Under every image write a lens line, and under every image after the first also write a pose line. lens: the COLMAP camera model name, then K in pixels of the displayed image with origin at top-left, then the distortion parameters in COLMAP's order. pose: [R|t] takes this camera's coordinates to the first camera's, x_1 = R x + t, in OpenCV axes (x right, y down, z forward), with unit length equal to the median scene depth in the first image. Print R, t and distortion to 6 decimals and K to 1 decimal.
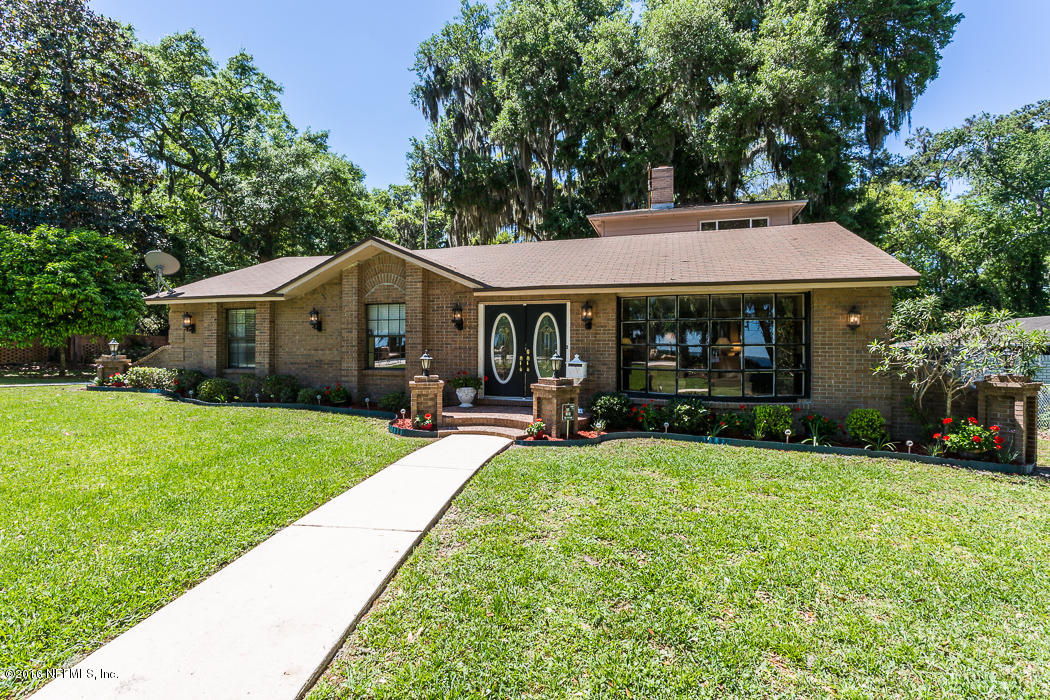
lens RADIAL K [[511.8, 0, 553.1], [0, 511.8, 362.6], [0, 0, 1]] dist [0.002449, 0.000888]
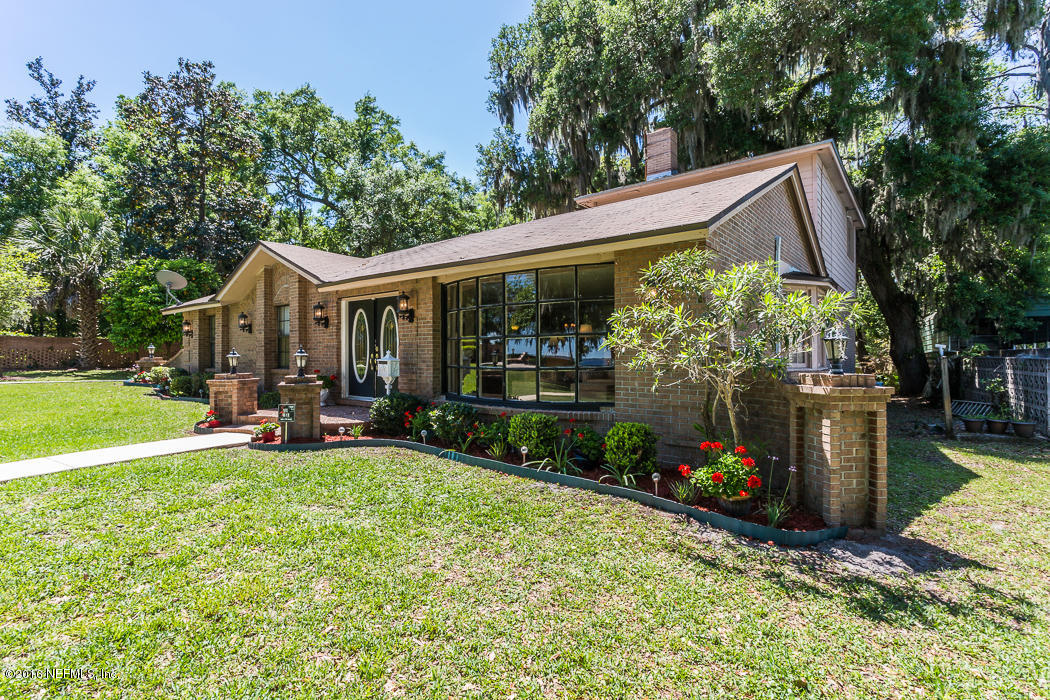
lens RADIAL K [[511.8, 0, 526.6], [0, 511.8, 365.1], [0, 0, 1]] dist [0.002449, 0.000888]
pose [[0.928416, -0.002417, -0.371534, 0.448954], [0.002136, 0.999997, -0.001168, 0.008236], [0.371536, 0.000291, 0.928418, 0.189154]]
